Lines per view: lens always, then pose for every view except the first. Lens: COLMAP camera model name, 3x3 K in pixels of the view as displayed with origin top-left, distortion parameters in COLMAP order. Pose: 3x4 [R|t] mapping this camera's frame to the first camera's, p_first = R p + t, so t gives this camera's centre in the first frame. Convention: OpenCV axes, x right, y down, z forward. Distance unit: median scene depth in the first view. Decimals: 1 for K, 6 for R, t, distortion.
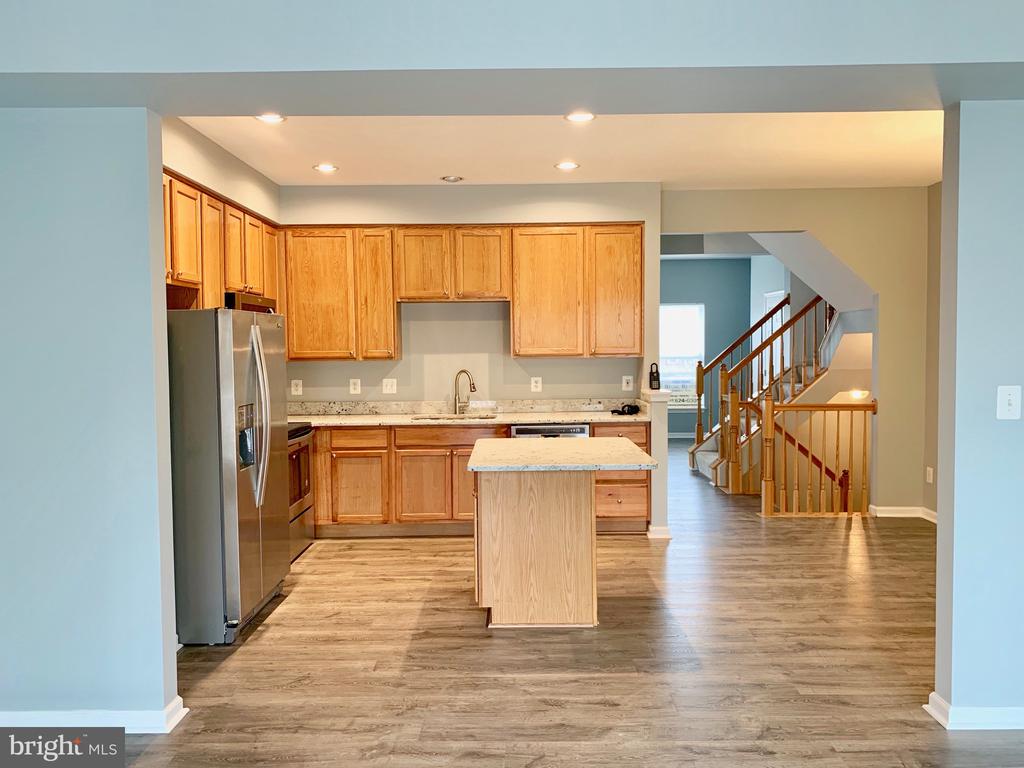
lens RADIAL K [[782.5, 0, 517.1], [0, 782.5, 381.7], [0, 0, 1]] dist [0.050198, -0.051866]
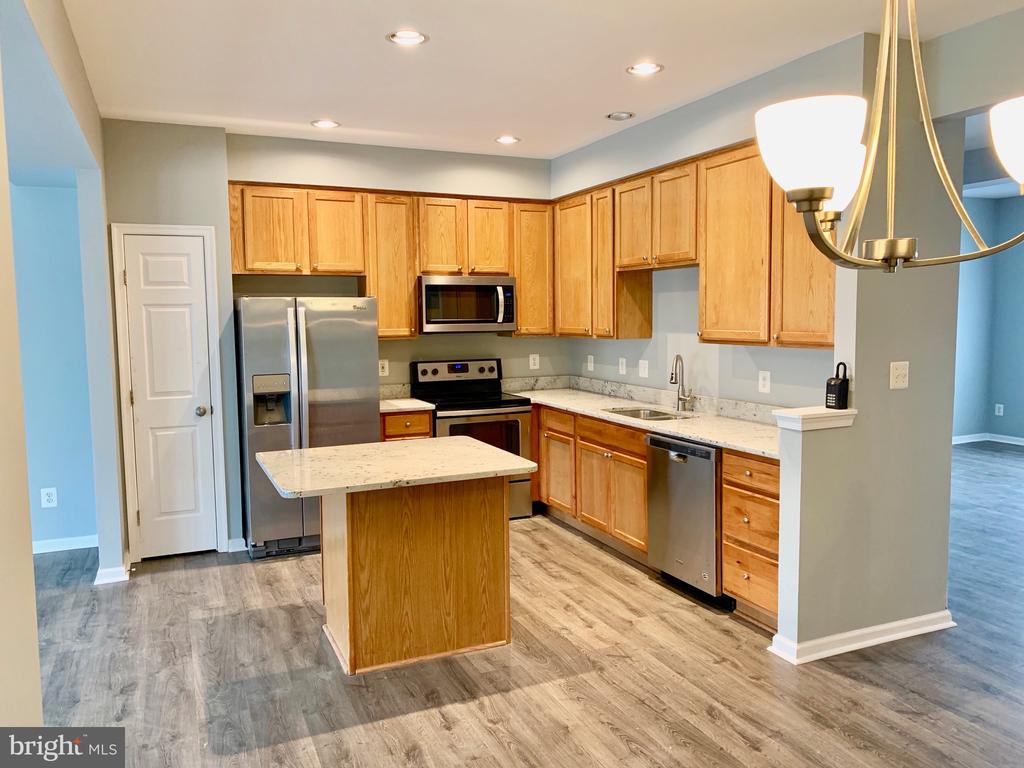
lens RADIAL K [[782.5, 0, 511.2], [0, 782.5, 383.4], [0, 0, 1]] dist [0.050198, -0.051866]
pose [[0.401607, 0.090061, -0.911373, 0.938567], [-0.038165, 0.995934, 0.081599, -0.071611], [0.915016, 0.002012, 0.403412, 0.858306]]
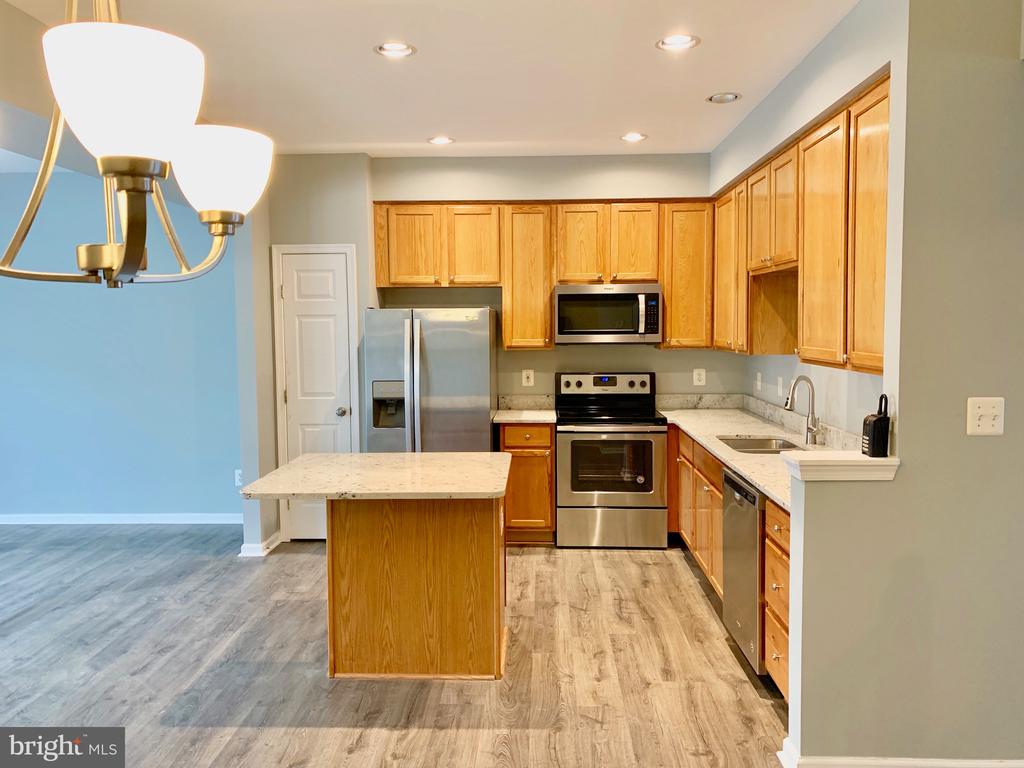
lens RADIAL K [[782.5, 0, 507.8], [0, 782.5, 380.8], [0, 0, 1]] dist [0.050198, -0.051866]
pose [[-0.045658, 0.085556, -0.995287, 0.953123], [-0.041196, 0.995317, 0.087448, -0.093613], [0.998107, 0.044995, -0.041920, 1.269385]]
